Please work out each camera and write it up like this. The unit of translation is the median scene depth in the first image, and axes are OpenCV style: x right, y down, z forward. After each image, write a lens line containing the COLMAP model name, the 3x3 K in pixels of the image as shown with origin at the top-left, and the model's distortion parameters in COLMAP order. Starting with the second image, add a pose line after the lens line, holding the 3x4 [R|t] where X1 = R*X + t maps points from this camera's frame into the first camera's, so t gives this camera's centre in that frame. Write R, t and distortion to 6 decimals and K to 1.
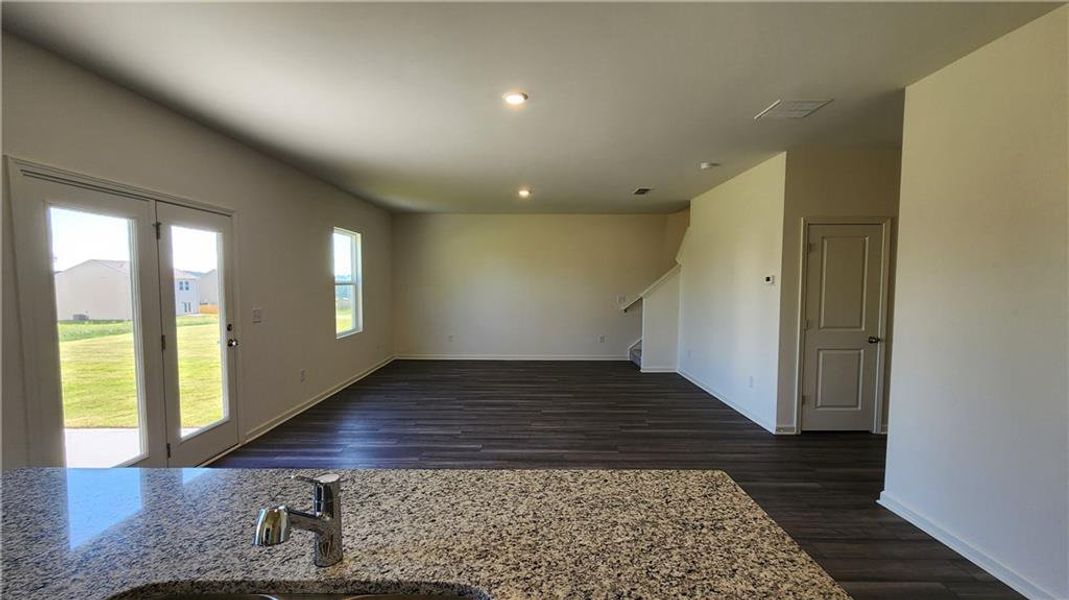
lens RADIAL K [[437.6, 0, 530.4], [0, 437.6, 308.3], [0, 0, 1]] dist [0.000121, 0.000013]
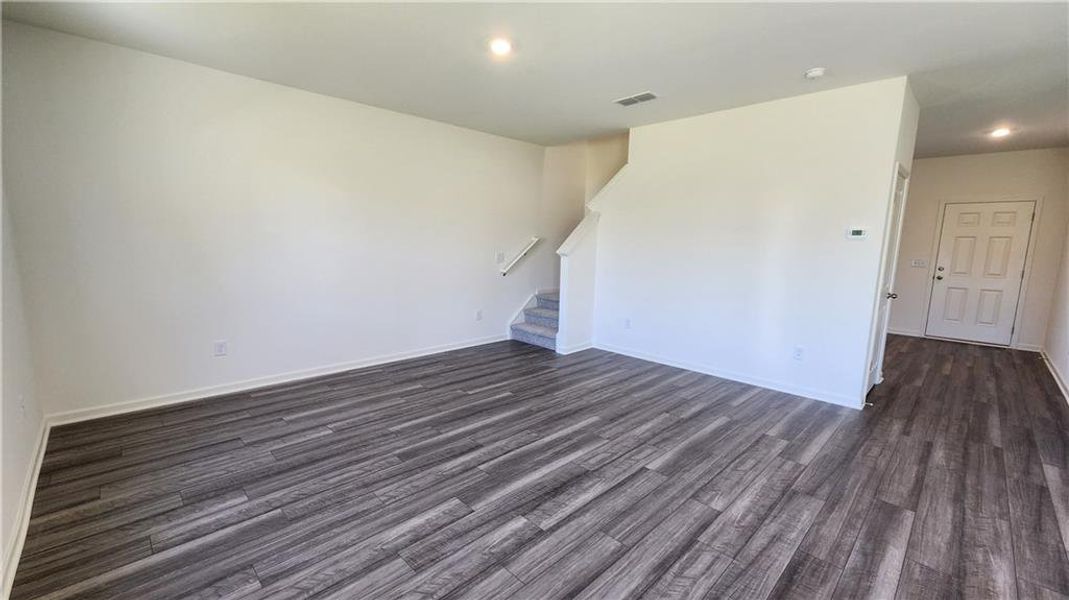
lens RADIAL K [[437.6, 0, 530.4], [0, 437.6, 308.3], [0, 0, 1]] dist [0.000121, 0.000013]
pose [[0.714525, -0.101196, 0.692253, -0.437425], [0.030414, 0.993041, 0.113773, -0.031710], [-0.698949, -0.060240, 0.712630, 0.718387]]
